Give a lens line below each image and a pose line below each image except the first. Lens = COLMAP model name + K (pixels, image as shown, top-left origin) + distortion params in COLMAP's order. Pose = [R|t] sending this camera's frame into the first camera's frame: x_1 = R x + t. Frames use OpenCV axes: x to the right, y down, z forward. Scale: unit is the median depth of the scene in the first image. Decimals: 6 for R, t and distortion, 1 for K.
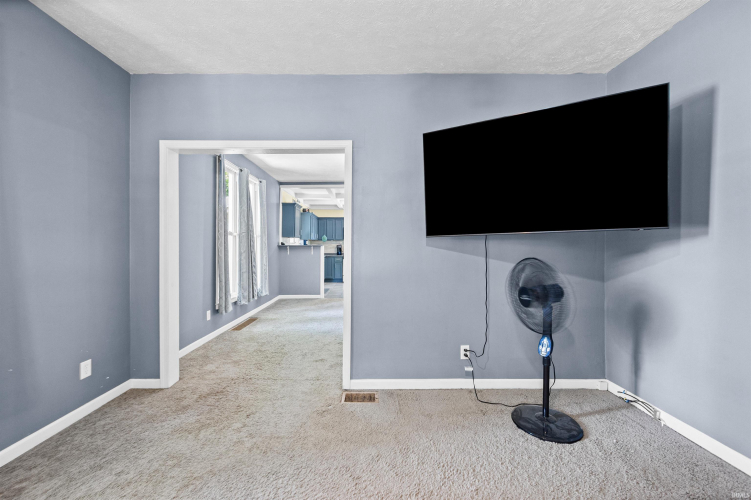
lens RADIAL K [[306.0, 0, 375.5], [0, 306.0, 250.0], [0, 0, 1]] dist [-0.002821, -0.000264]
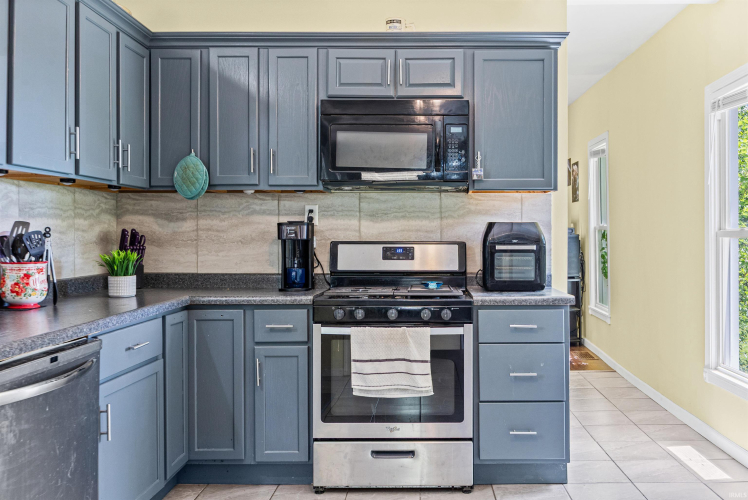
lens RADIAL K [[665.3, 0, 424.9], [0, 665.3, 260.1], [0, 0, 1]] dist [0.001626, 0.004634]
pose [[0.999790, 0.001598, -0.020454, -0.066863], [-0.001033, 0.999618, 0.027627, -0.009885], [0.020490, -0.027601, 0.999409, 0.942694]]
